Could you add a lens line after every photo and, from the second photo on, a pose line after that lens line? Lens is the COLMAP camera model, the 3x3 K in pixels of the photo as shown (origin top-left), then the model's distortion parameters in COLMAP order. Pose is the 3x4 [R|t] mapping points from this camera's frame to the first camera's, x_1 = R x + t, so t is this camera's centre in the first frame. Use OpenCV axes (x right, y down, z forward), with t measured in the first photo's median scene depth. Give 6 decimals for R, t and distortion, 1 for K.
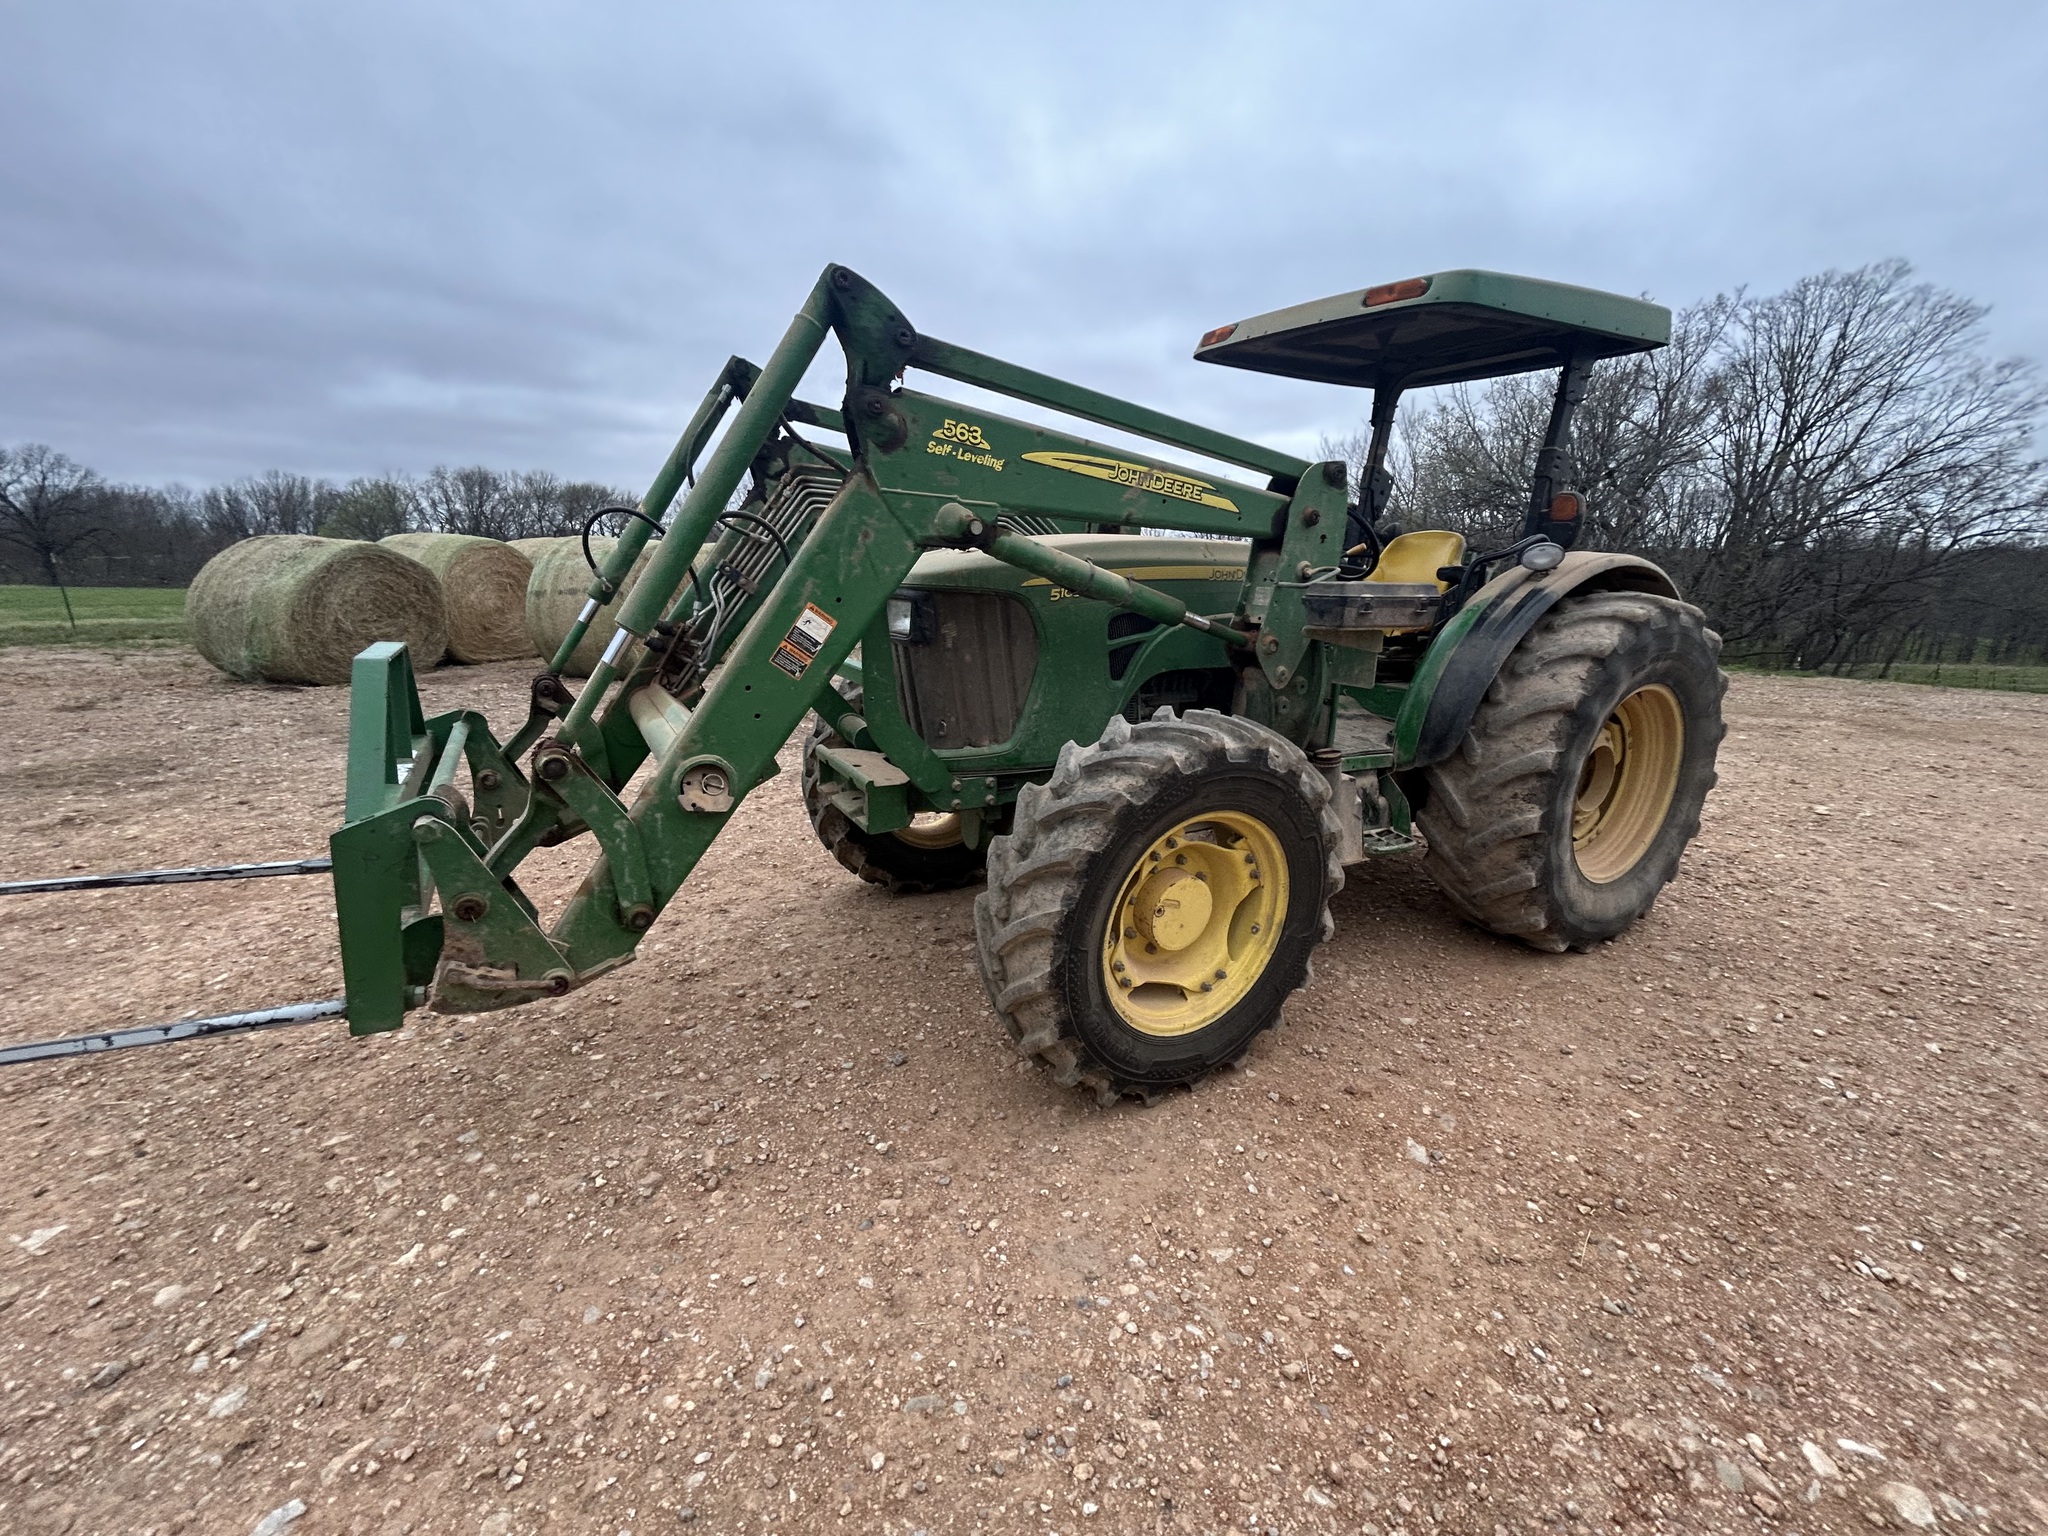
lens RADIAL K [[822.3, 0, 1016.7], [0, 822.3, 773.1], [0, 0, 1]] dist [-0.003093, 0.001046]
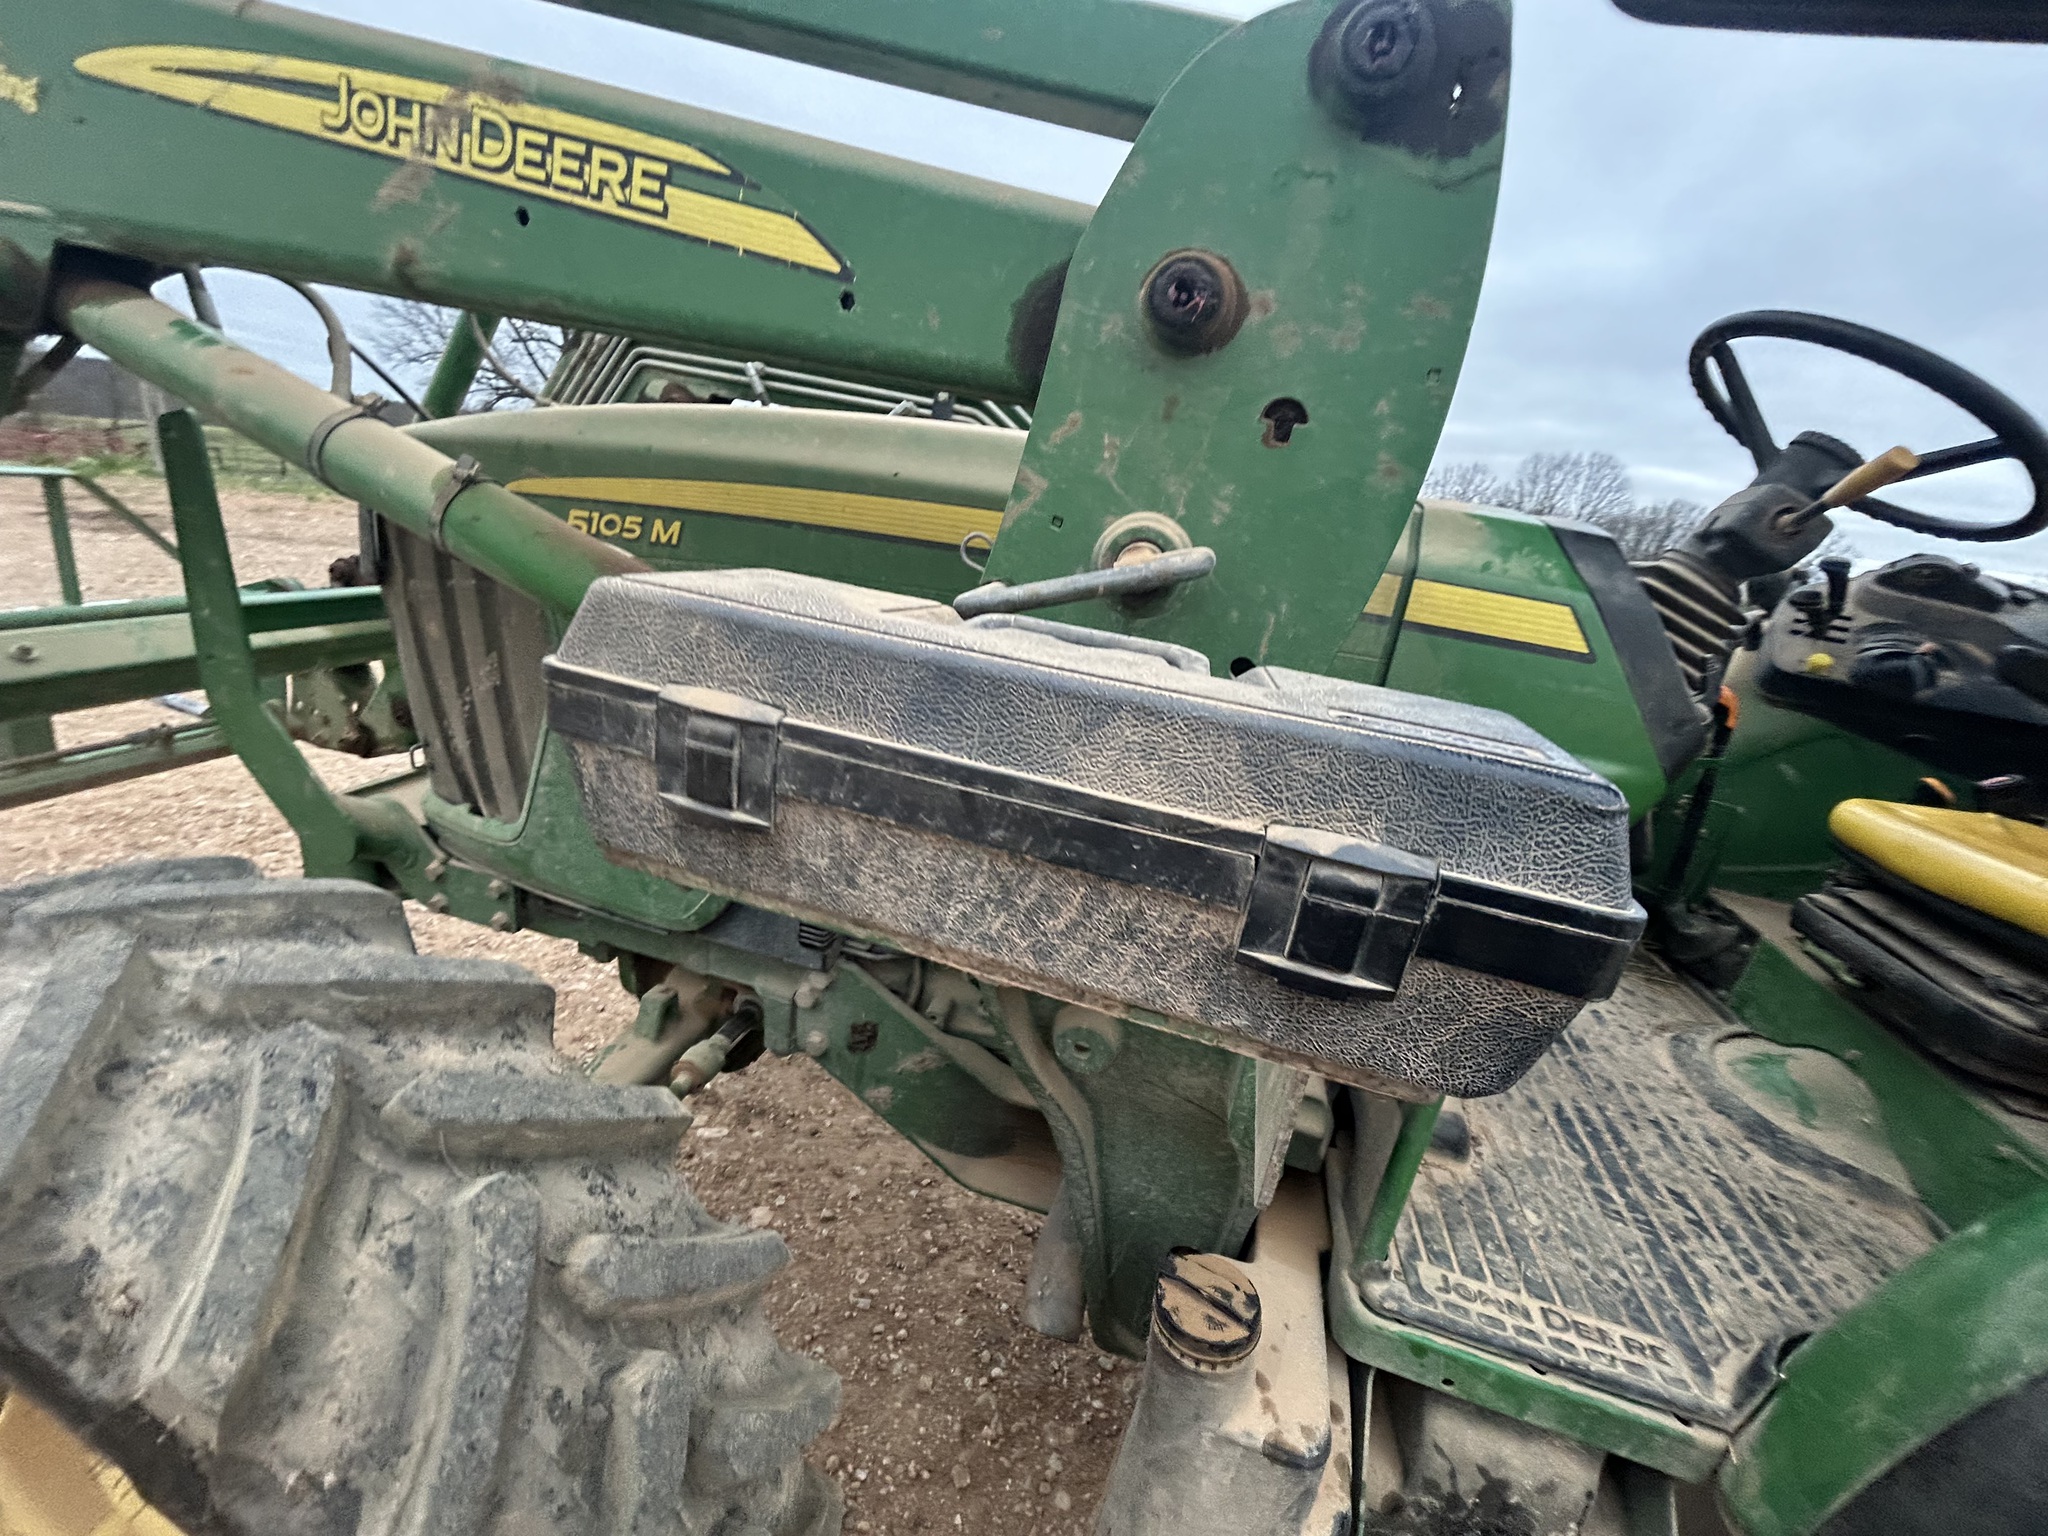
lens RADIAL K [[822.3, 0, 1021.8], [0, 822.3, 763.9], [0, 0, 1]] dist [-0.003093, 0.001046]
pose [[0.720530, 0.293007, -0.628477, 0.475674], [-0.294334, 0.949873, 0.105403, -0.203268], [0.627857, 0.109037, 0.770653, 0.800434]]
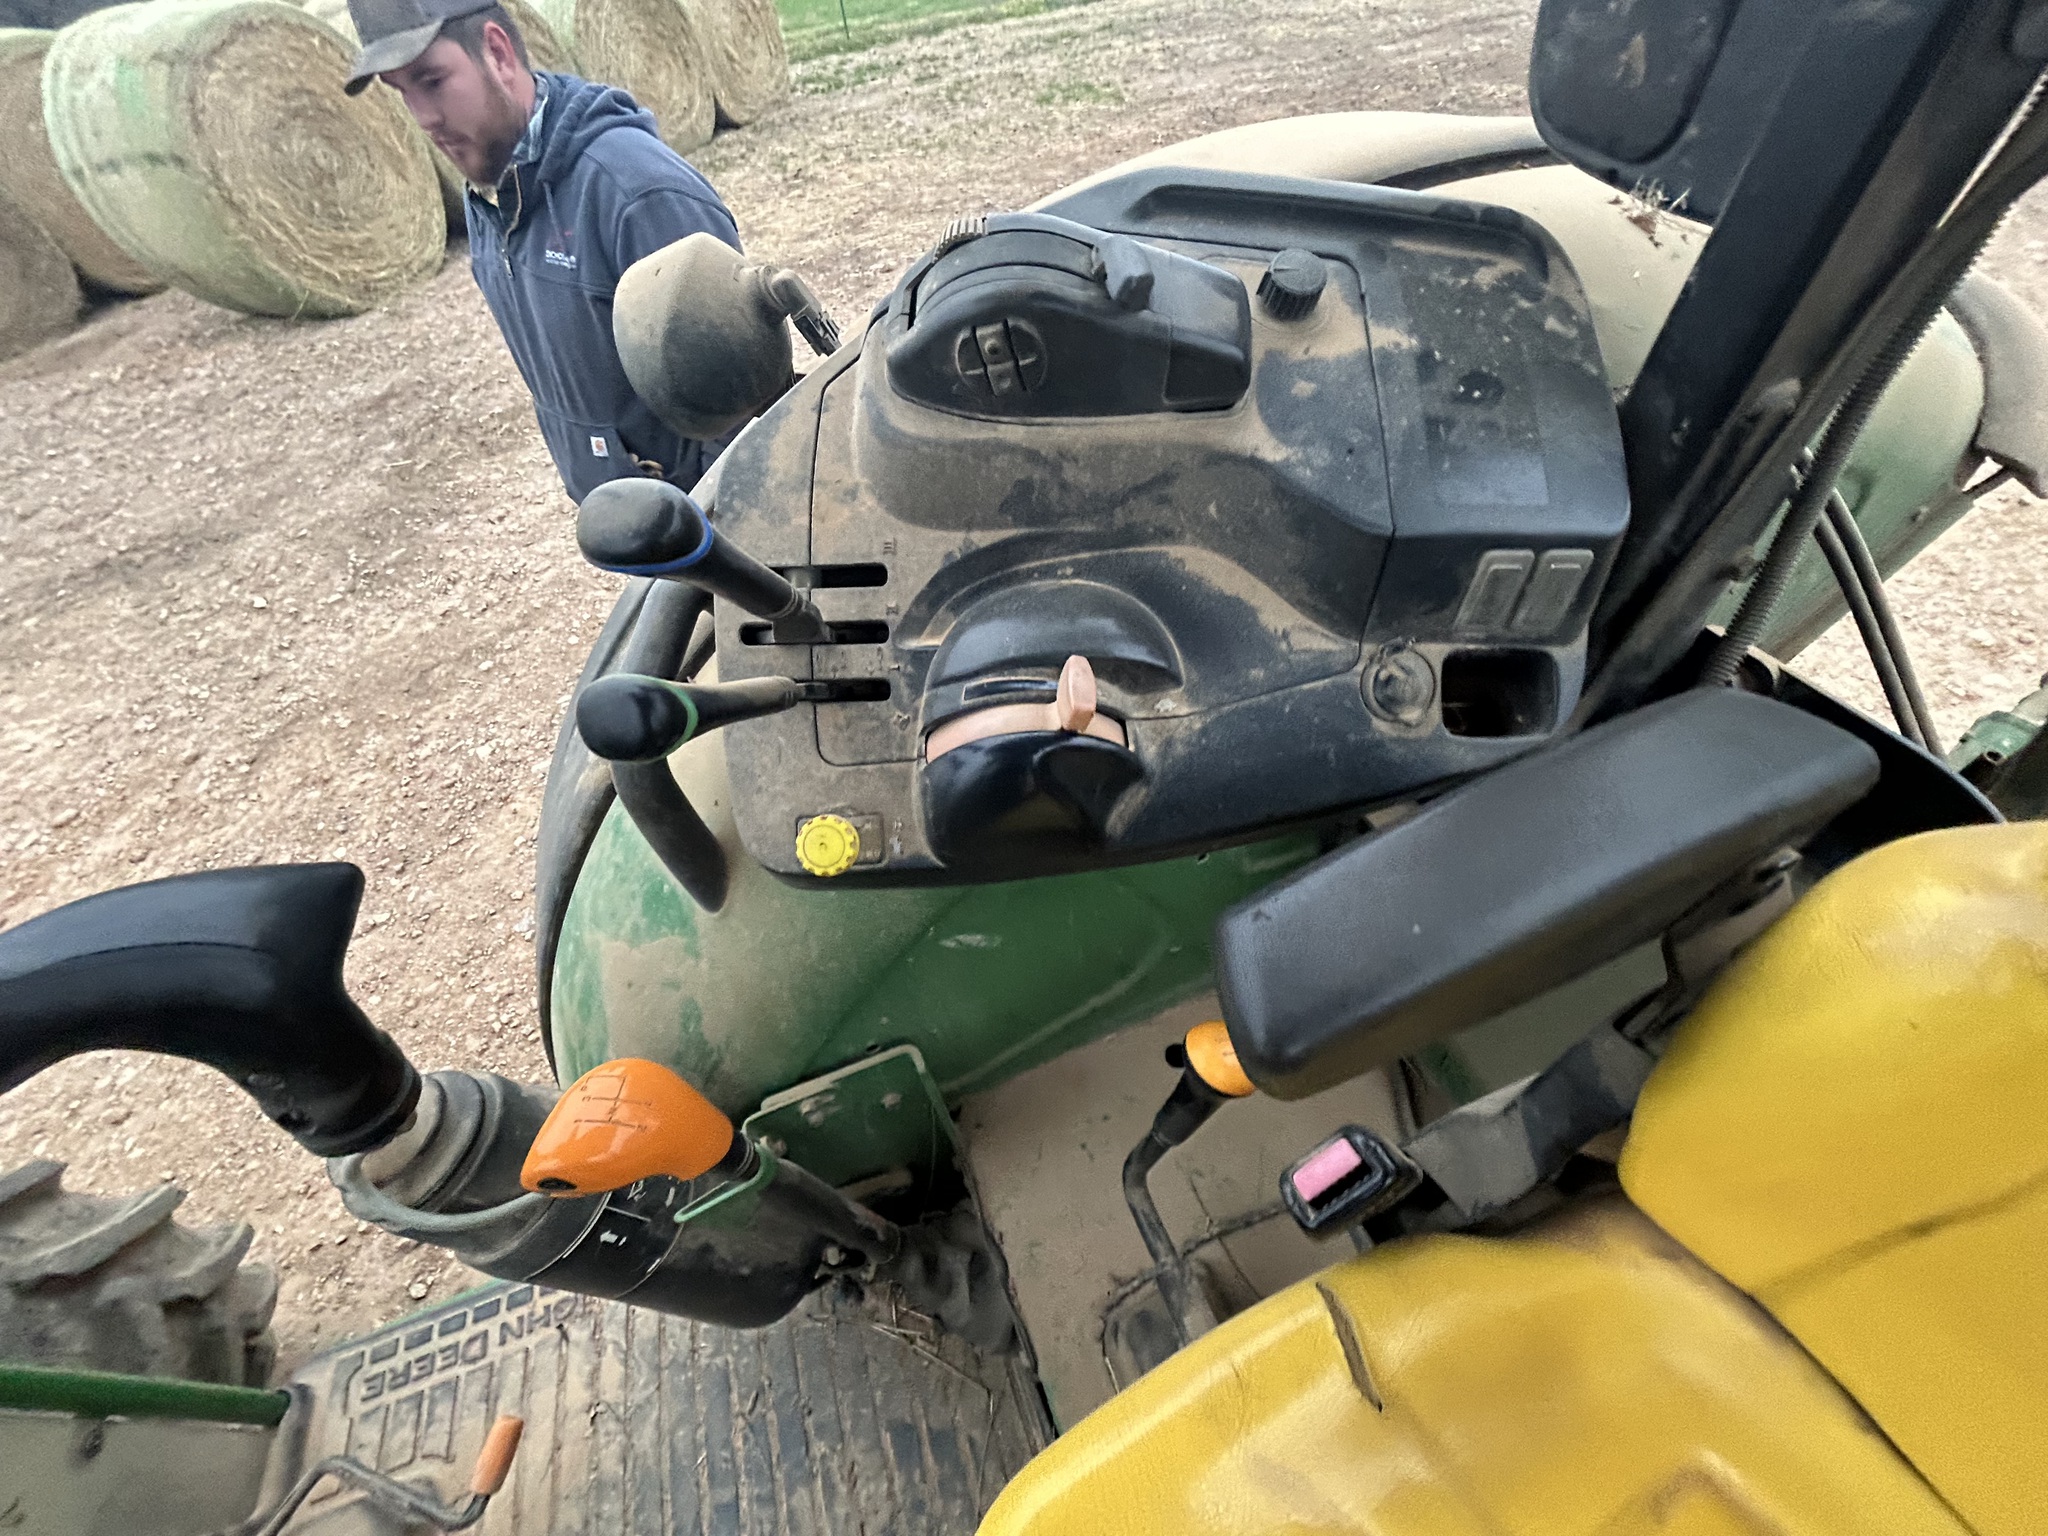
lens RADIAL K [[822.3, 0, 1027.2], [0, 822.3, 763.8], [0, 0, 1]] dist [-0.003093, 0.001046]
pose [[0.980429, 0.006686, -0.196758, 0.557977], [0.107269, 0.819894, 0.562377, -0.449000], [0.165081, -0.572477, 0.803131, 1.402723]]
